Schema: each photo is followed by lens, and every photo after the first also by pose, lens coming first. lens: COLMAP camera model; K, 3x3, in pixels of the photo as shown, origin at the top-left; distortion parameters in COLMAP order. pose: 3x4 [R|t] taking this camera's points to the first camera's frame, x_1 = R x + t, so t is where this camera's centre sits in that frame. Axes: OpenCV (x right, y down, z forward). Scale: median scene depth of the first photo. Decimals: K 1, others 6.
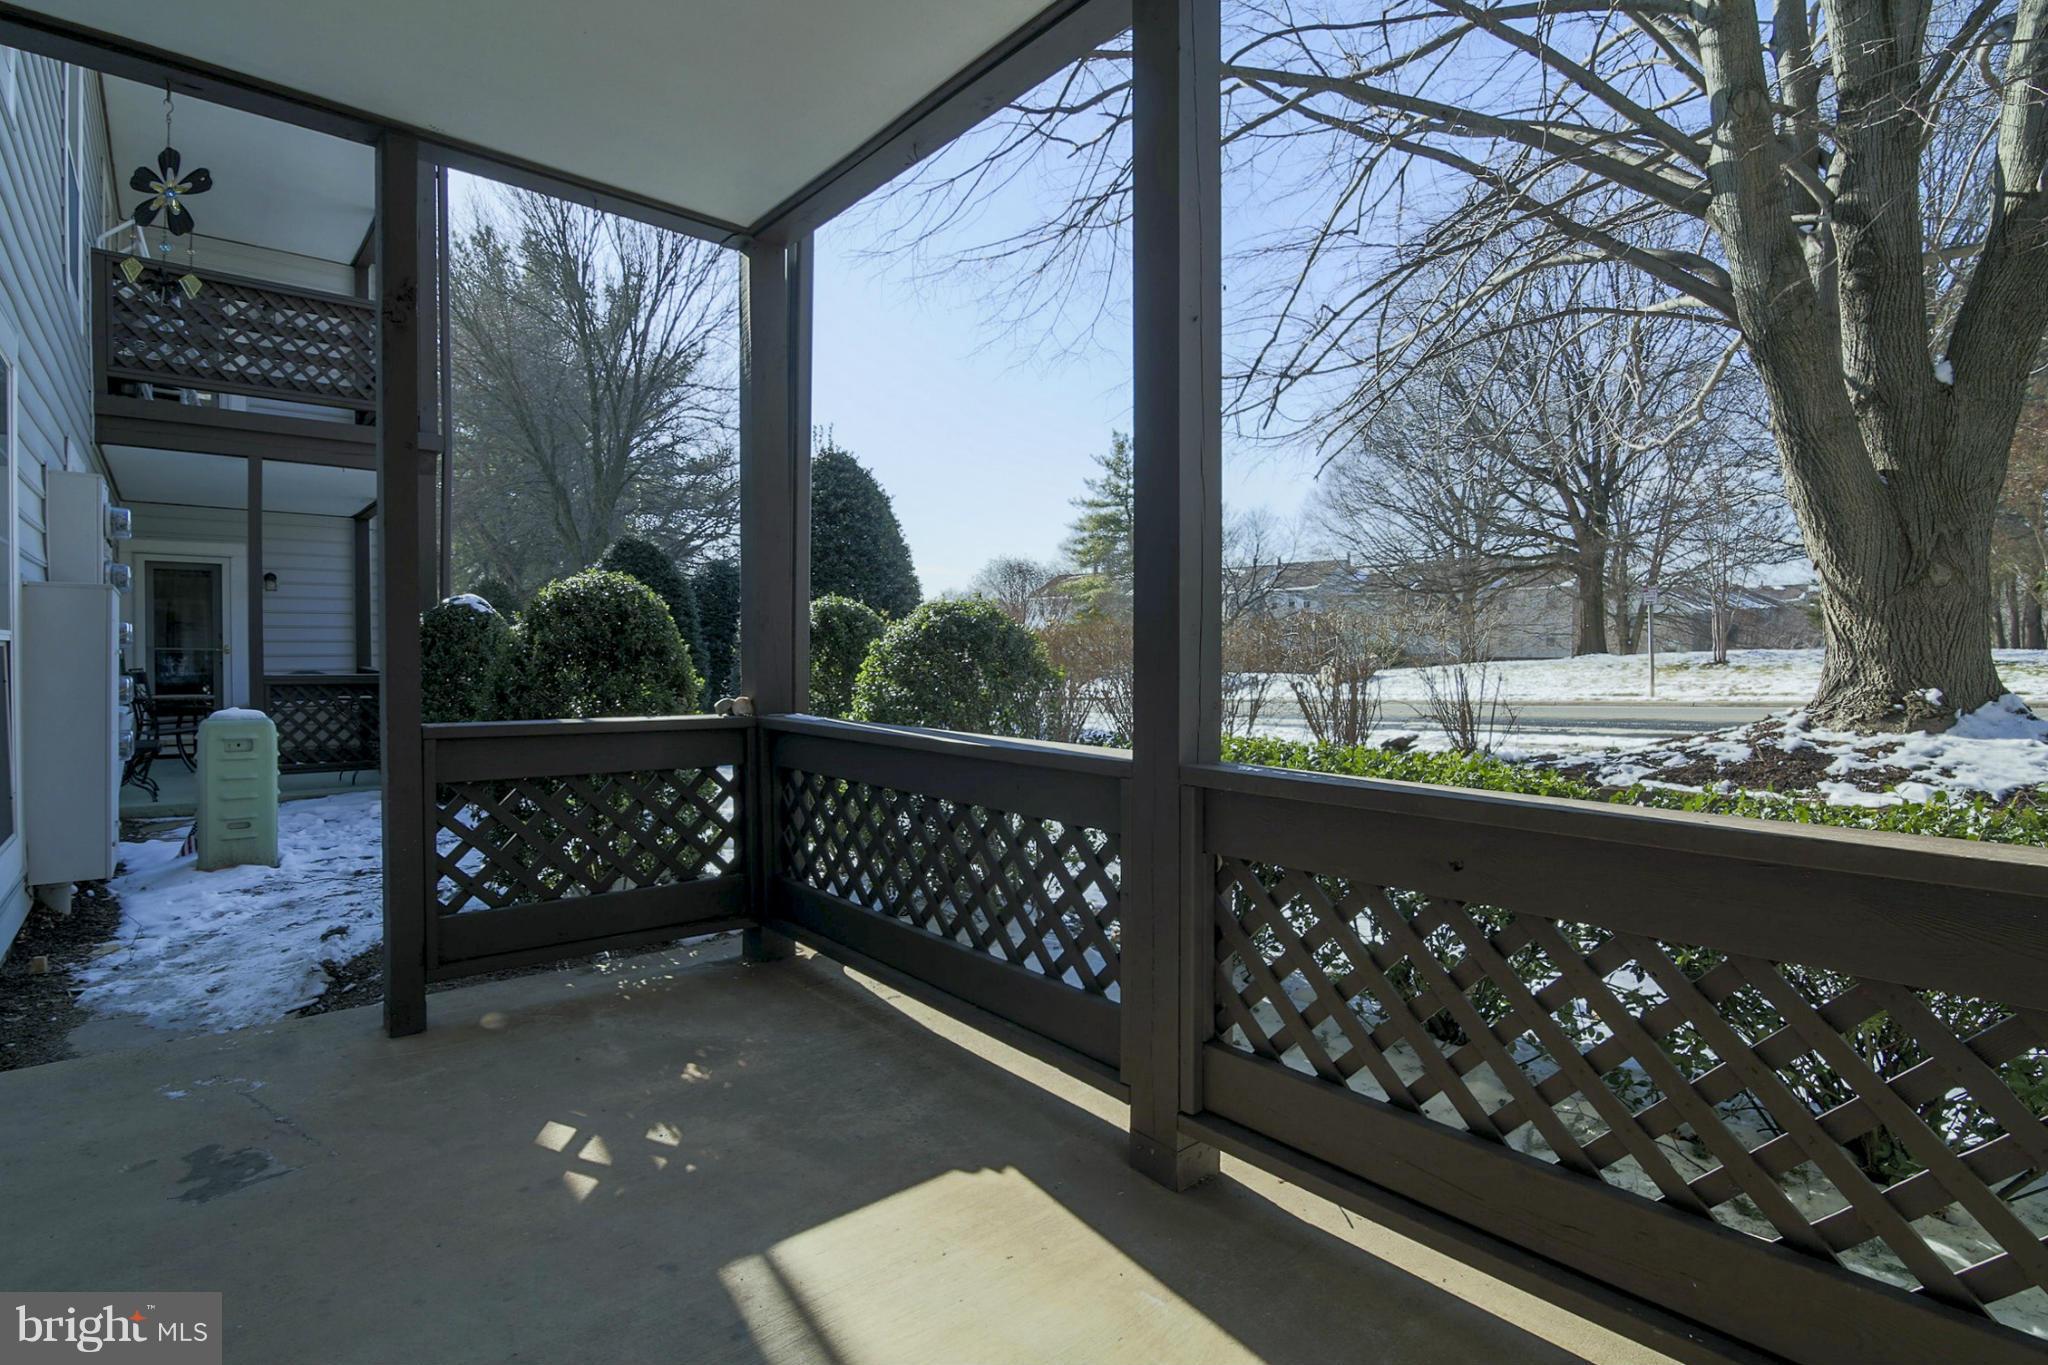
lens RADIAL K [[992.6, 0, 1027.3], [0, 992.6, 666.1], [0, 0, 1]] dist [-0.019159, 0.001245]
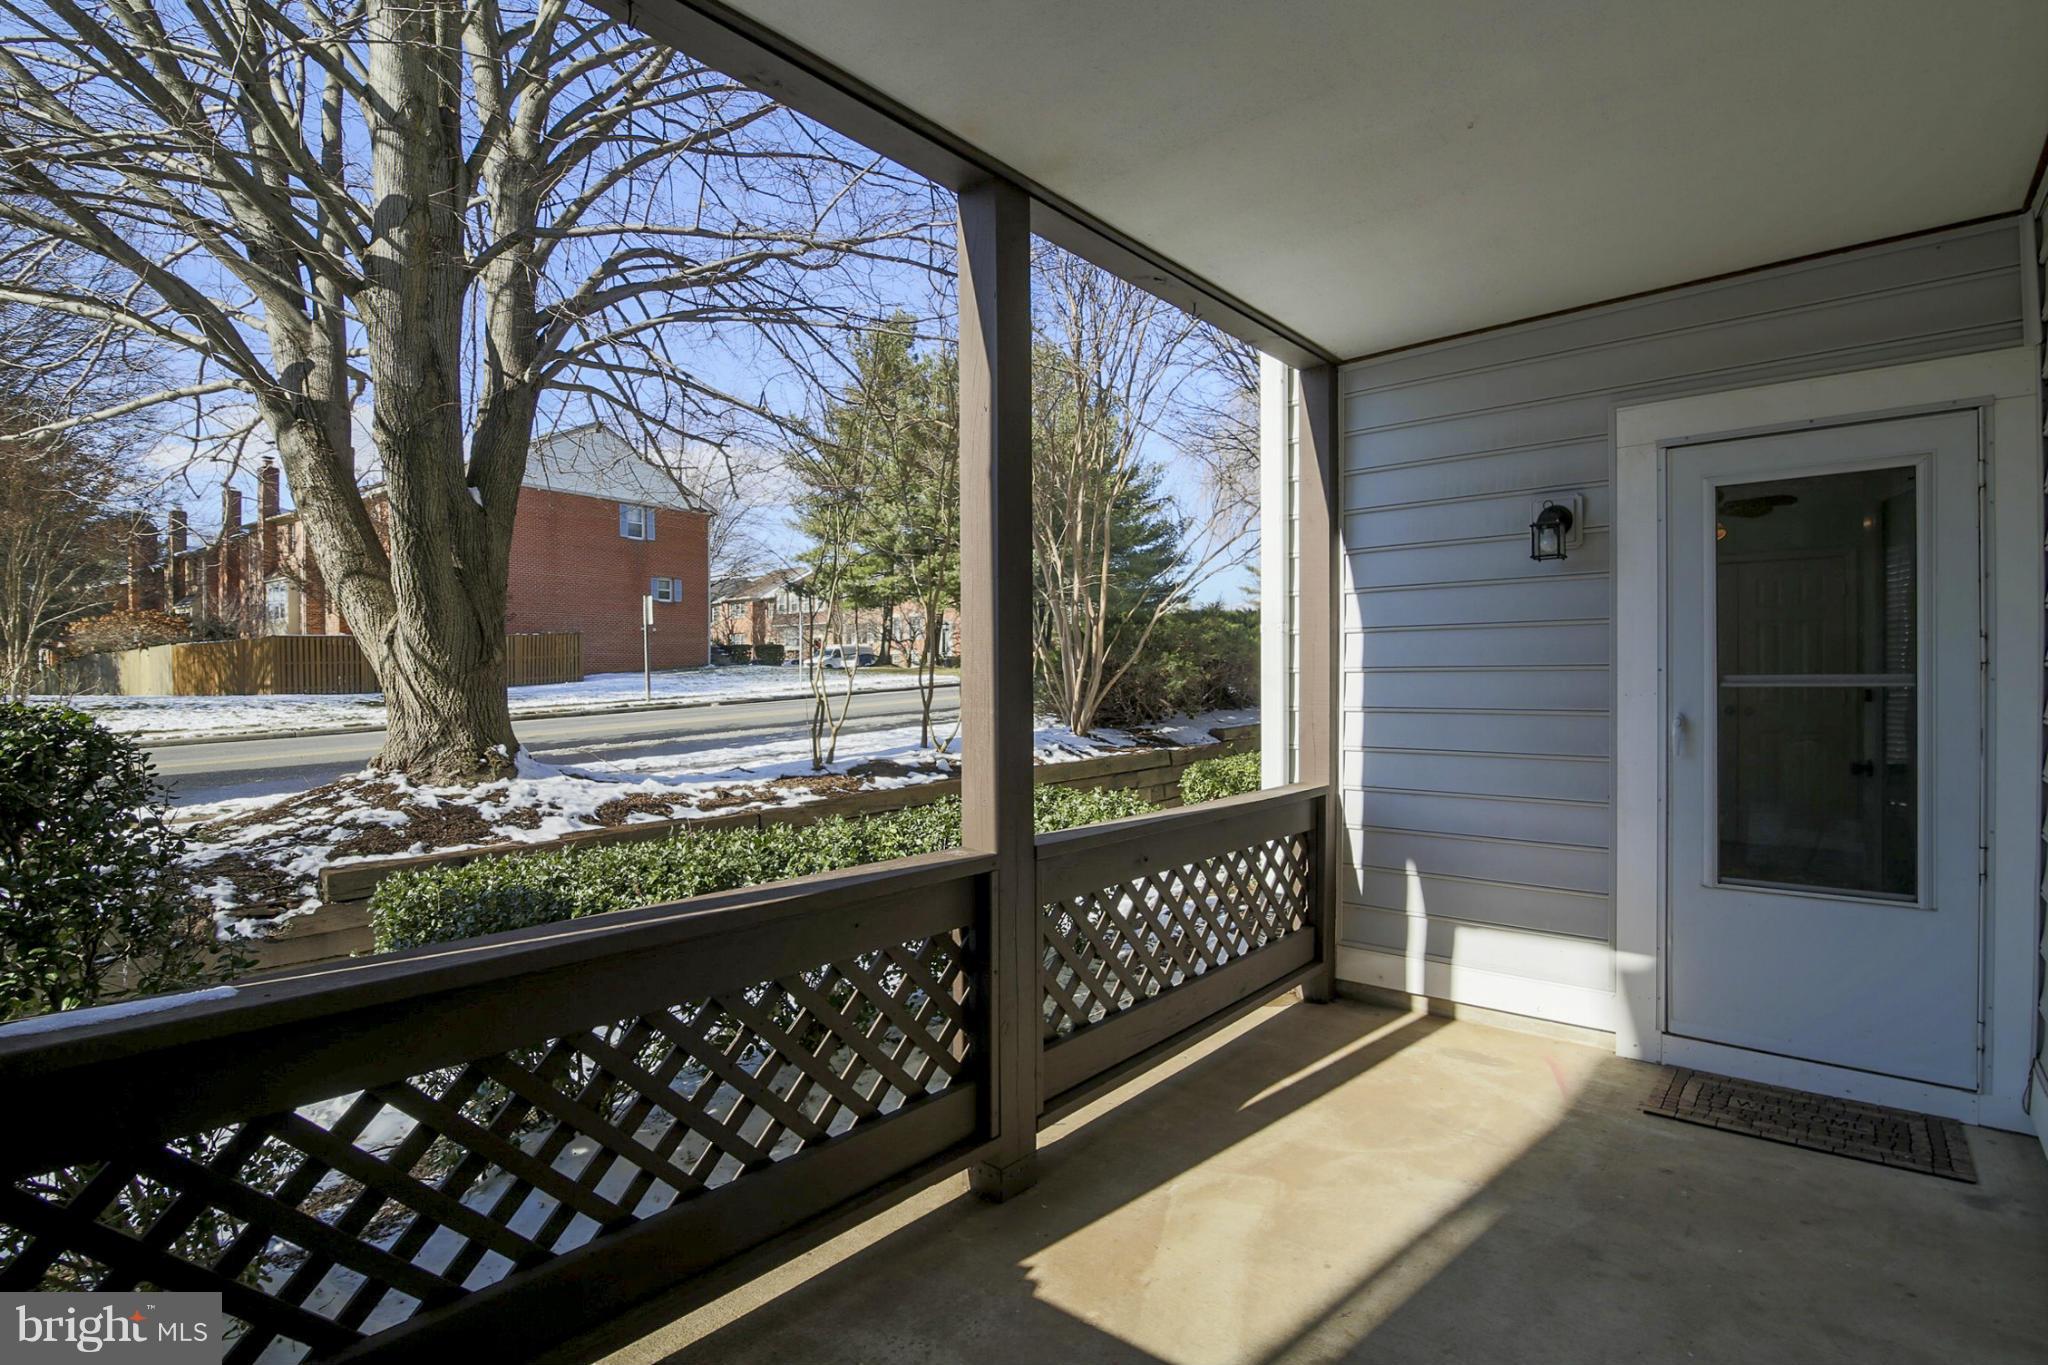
lens RADIAL K [[992.6, 0, 1028.4], [0, 992.6, 685.9], [0, 0, 1]] dist [-0.019159, 0.001245]
pose [[-0.139702, -0.001754, 0.990192, -0.450066], [0.029495, 0.999547, 0.005932, -0.041292], [-0.989754, 0.030035, -0.139587, 0.489803]]
